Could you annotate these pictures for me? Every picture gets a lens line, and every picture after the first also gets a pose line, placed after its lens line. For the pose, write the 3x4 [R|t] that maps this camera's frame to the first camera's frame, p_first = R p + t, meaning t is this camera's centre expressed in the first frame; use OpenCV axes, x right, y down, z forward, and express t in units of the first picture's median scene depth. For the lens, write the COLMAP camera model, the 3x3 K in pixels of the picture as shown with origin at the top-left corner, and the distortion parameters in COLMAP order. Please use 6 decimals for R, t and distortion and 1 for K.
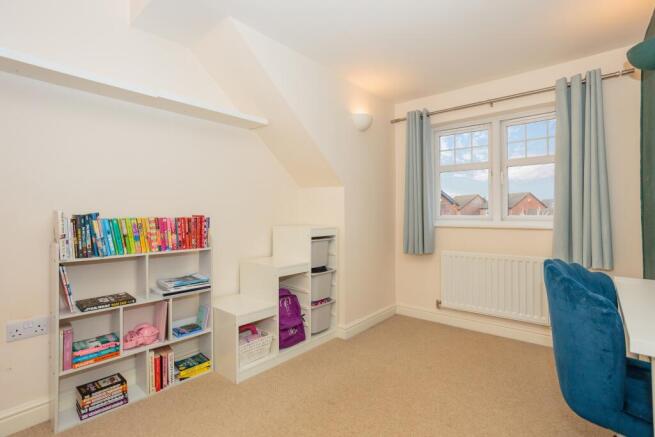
lens RADIAL K [[314.3, 0, 331.2], [0, 314.3, 214.3], [0, 0, 1]] dist [-0.031266, 0.012722]
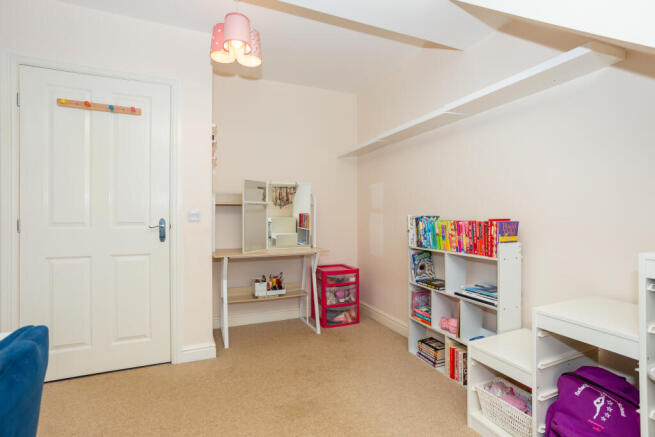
lens RADIAL K [[314.3, 0, 327.1], [0, 314.3, 216.7], [0, 0, 1]] dist [-0.031266, 0.012722]
pose [[-0.454155, 0.010109, -0.890865, 0.577153], [0.006994, 0.999945, 0.007781, -0.013105], [0.890895, -0.002697, -0.454201, 1.037158]]
